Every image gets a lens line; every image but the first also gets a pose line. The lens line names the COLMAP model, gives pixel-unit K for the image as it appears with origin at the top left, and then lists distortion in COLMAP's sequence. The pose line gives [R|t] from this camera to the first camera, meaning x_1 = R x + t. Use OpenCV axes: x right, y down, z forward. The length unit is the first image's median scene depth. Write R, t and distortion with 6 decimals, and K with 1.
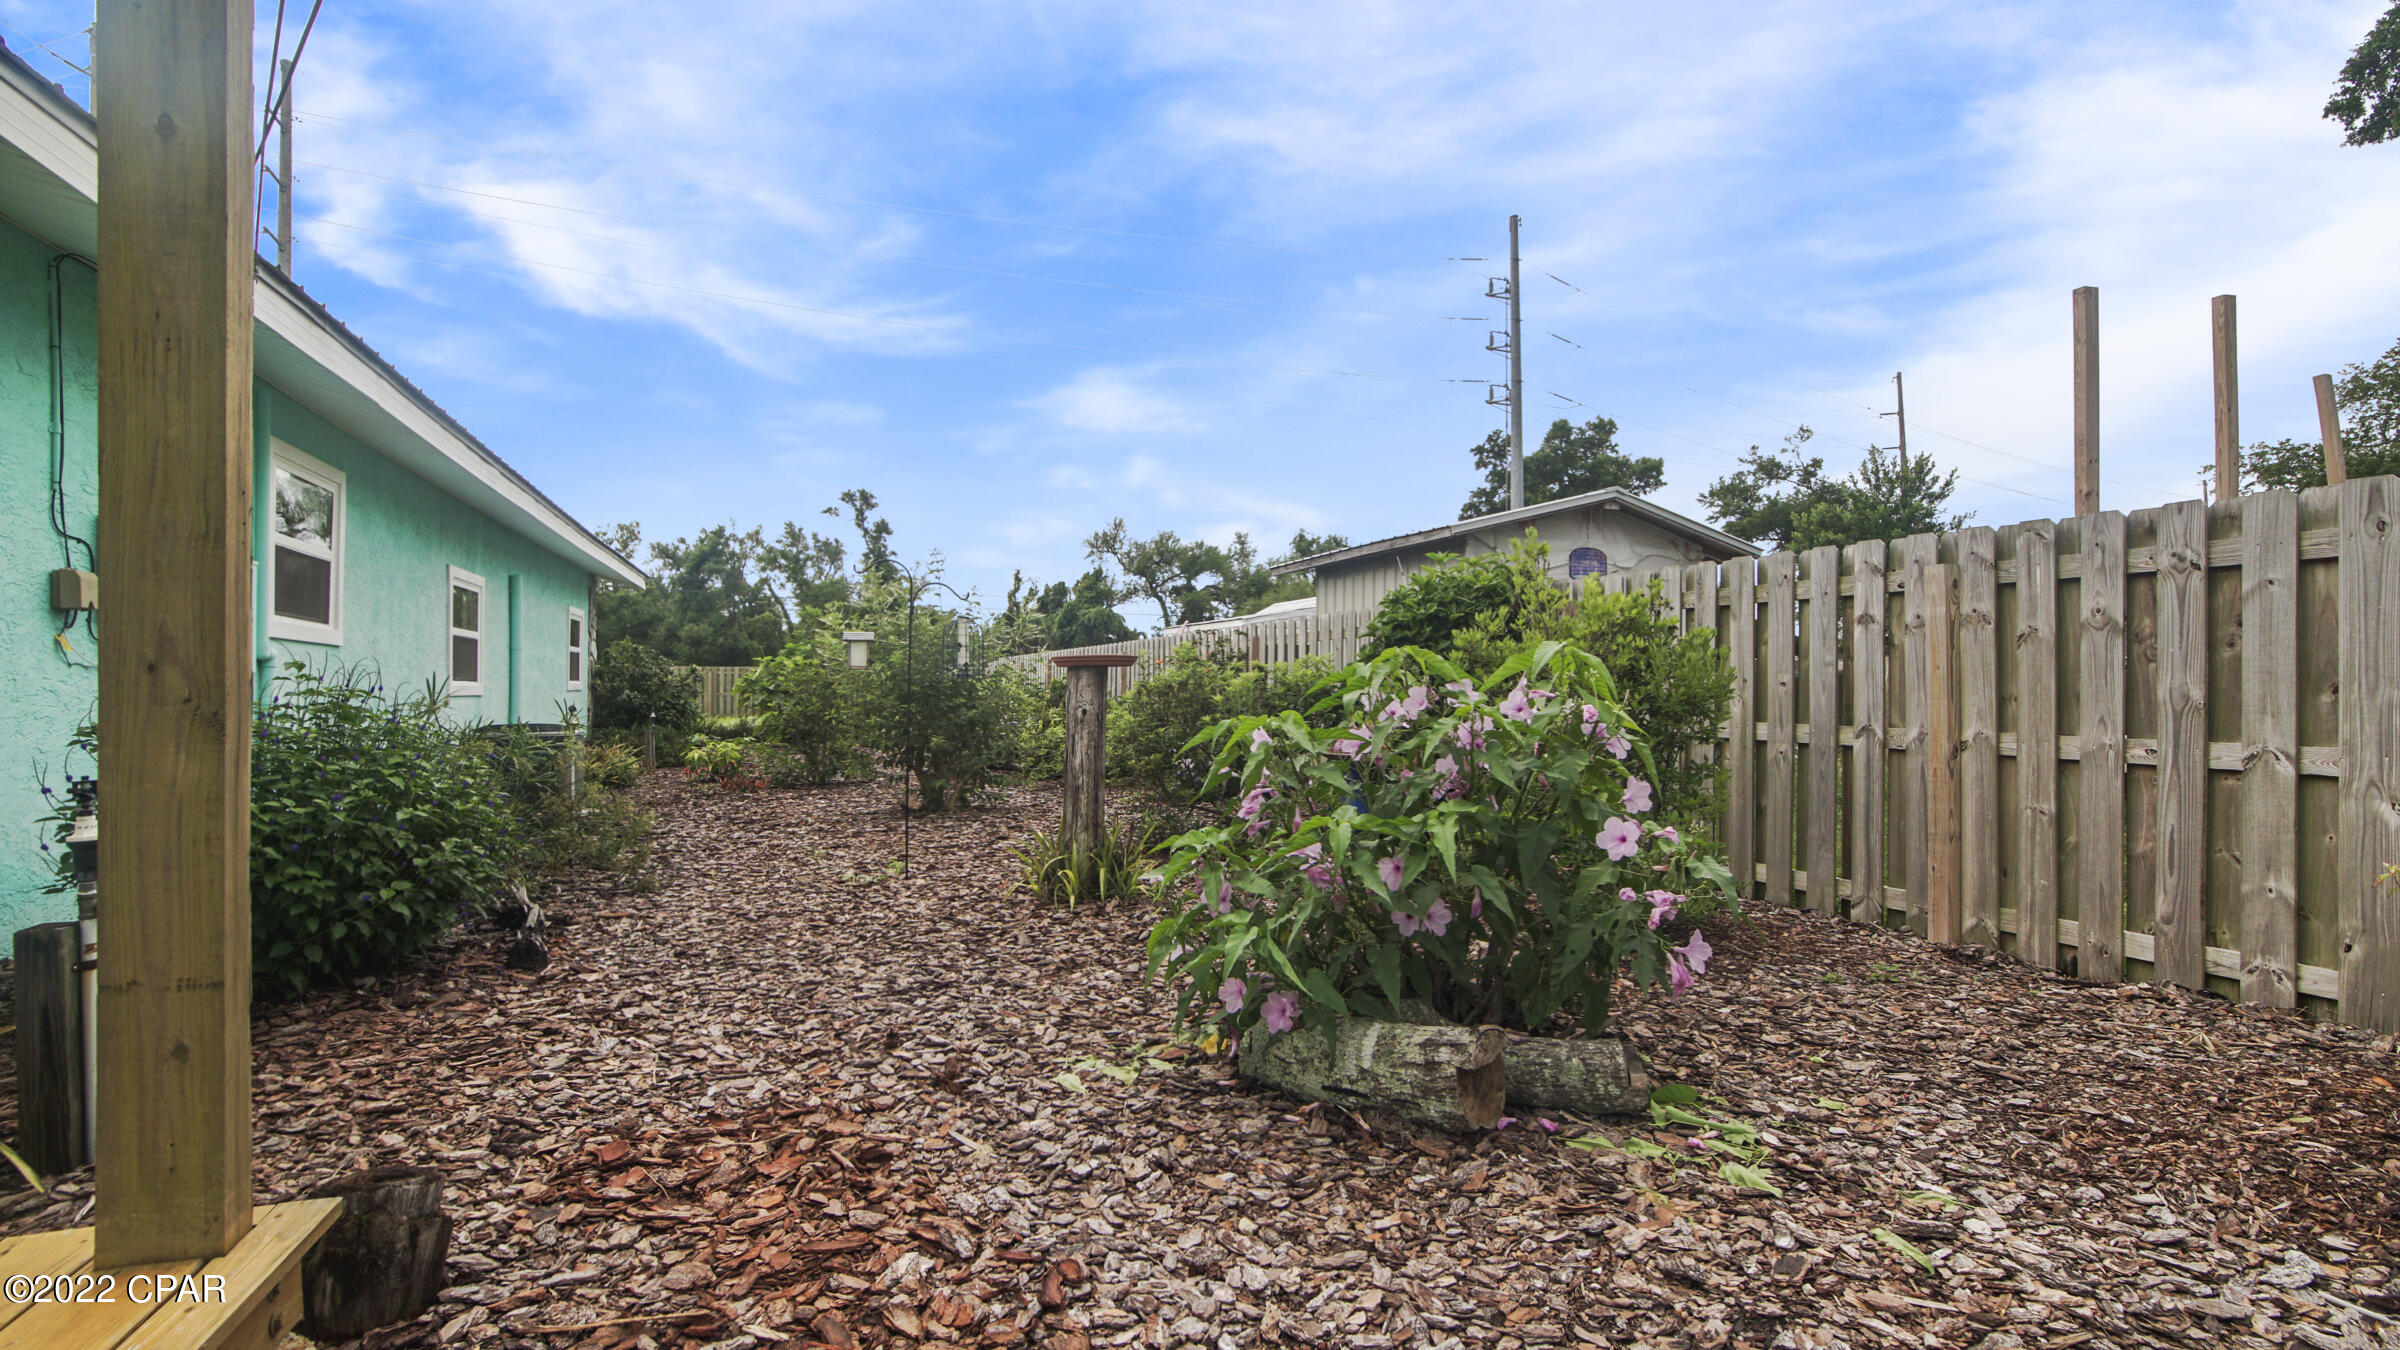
lens RADIAL K [[1059.6, 0, 1185.4], [0, 1059.6, 716.3], [0, 0, 1]] dist [0.026011, -0.017882]
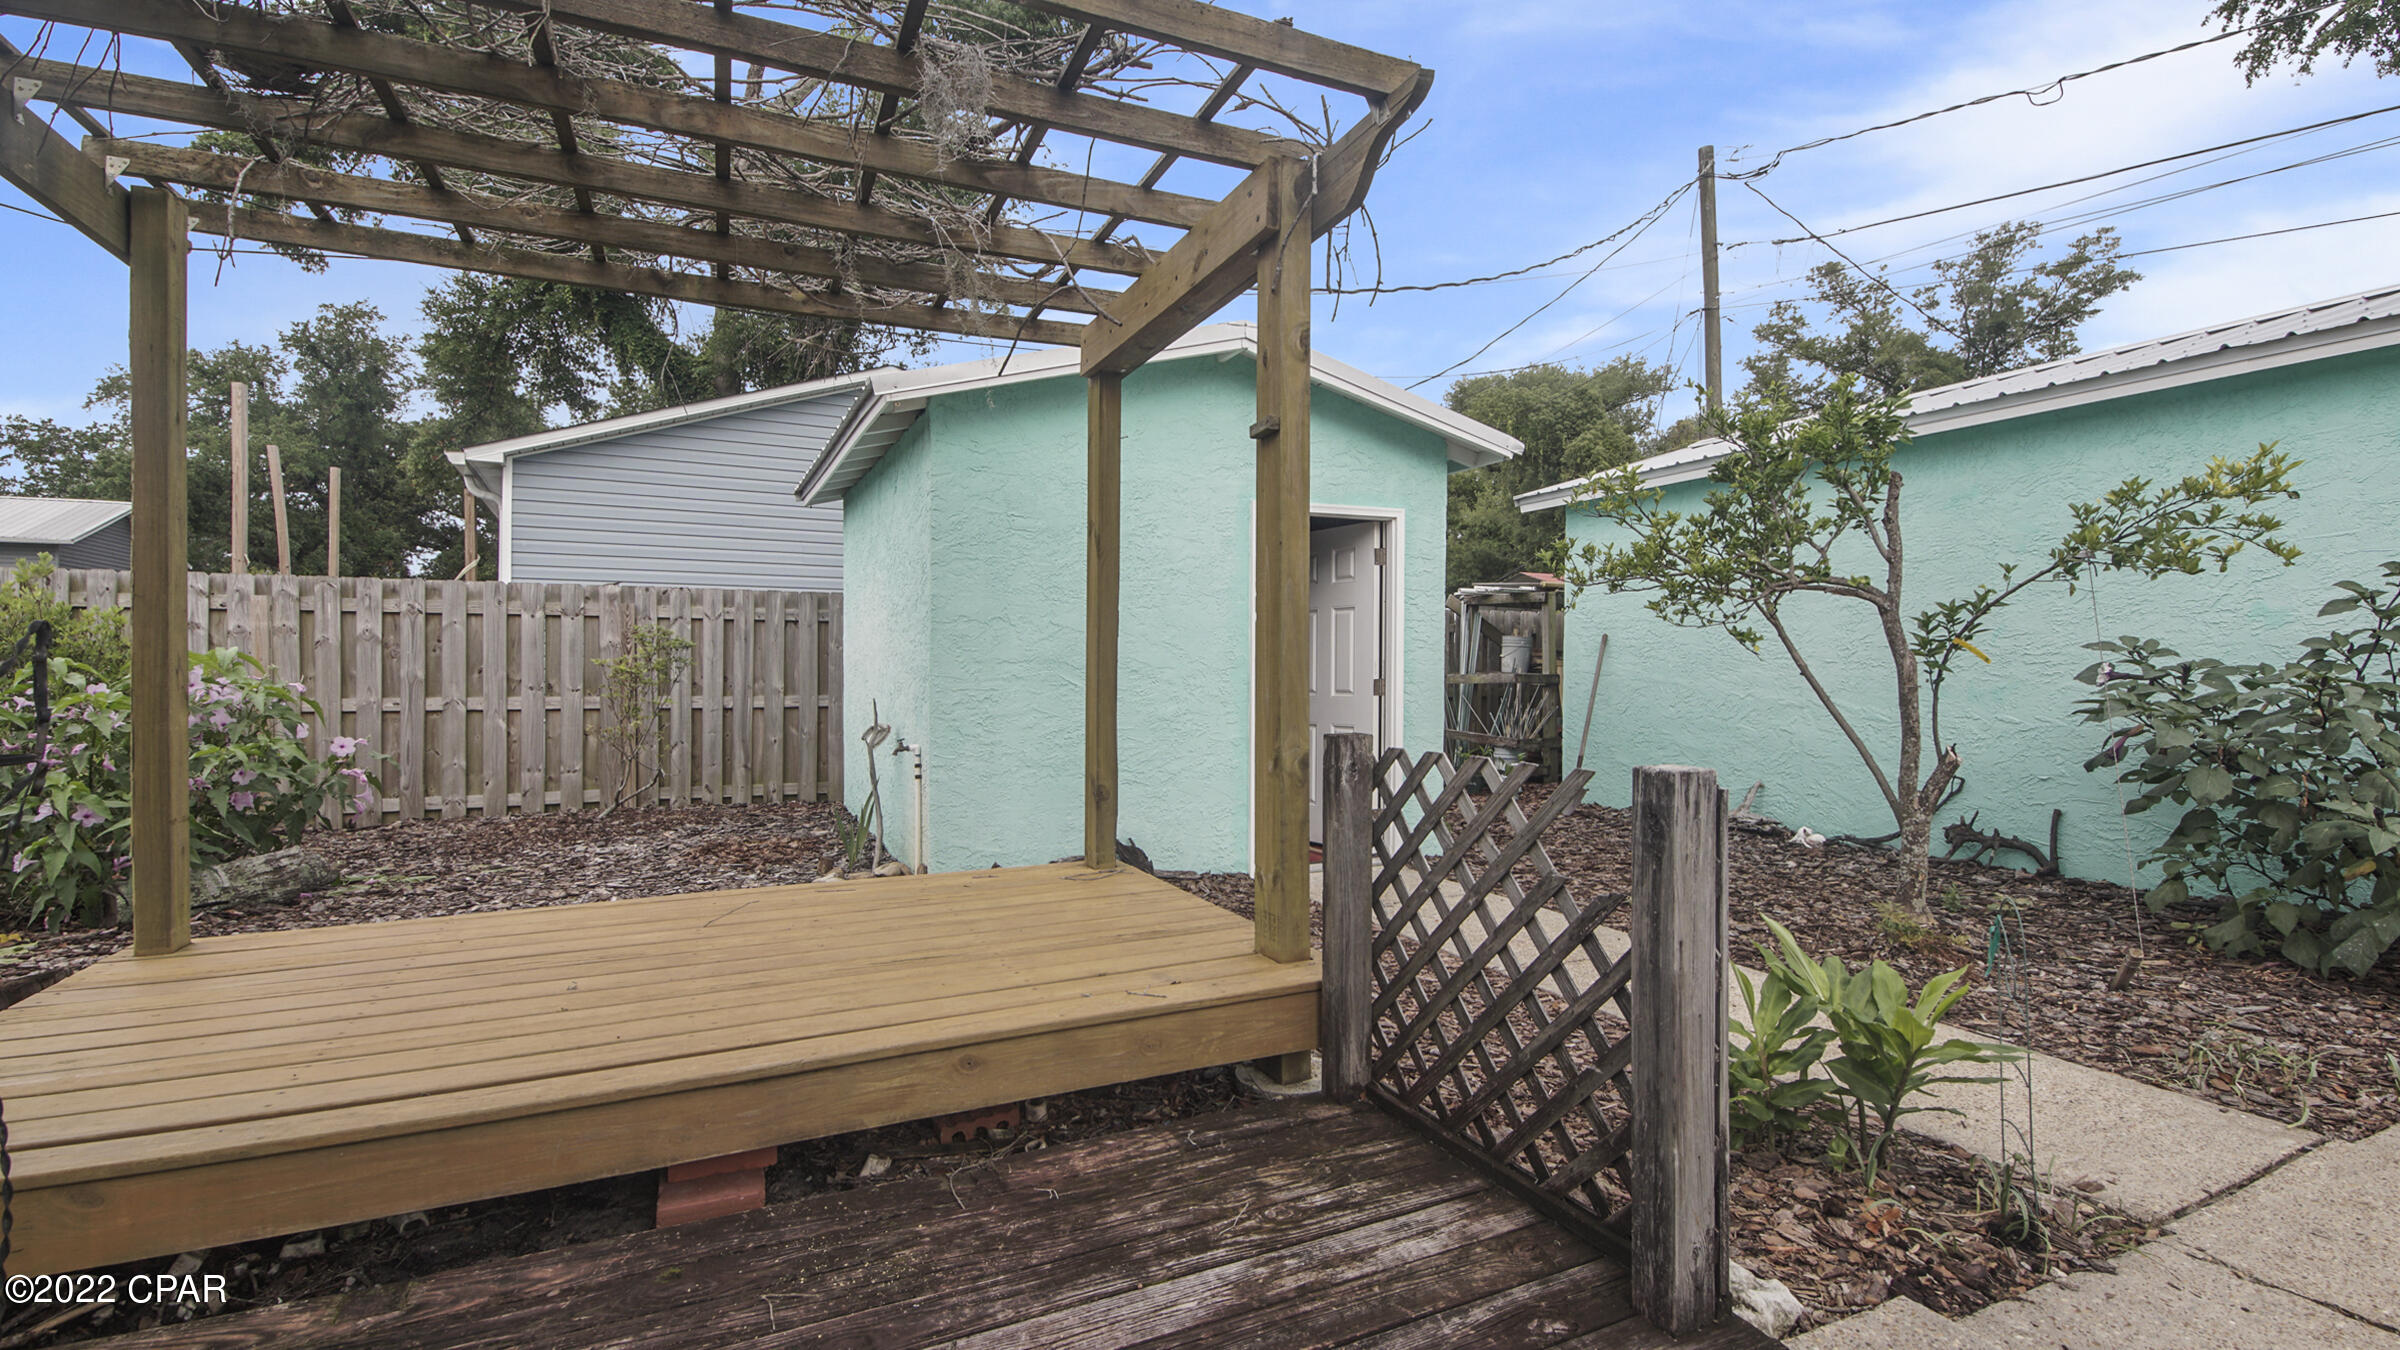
lens RADIAL K [[1059.6, 0, 1185.4], [0, 1059.6, 716.3], [0, 0, 1]] dist [0.026011, -0.017882]
pose [[-0.051201, -0.045842, 0.997636, -1.161807], [0.025891, 0.998549, 0.047213, 0.000560], [-0.998353, 0.028248, -0.049940, -0.364215]]
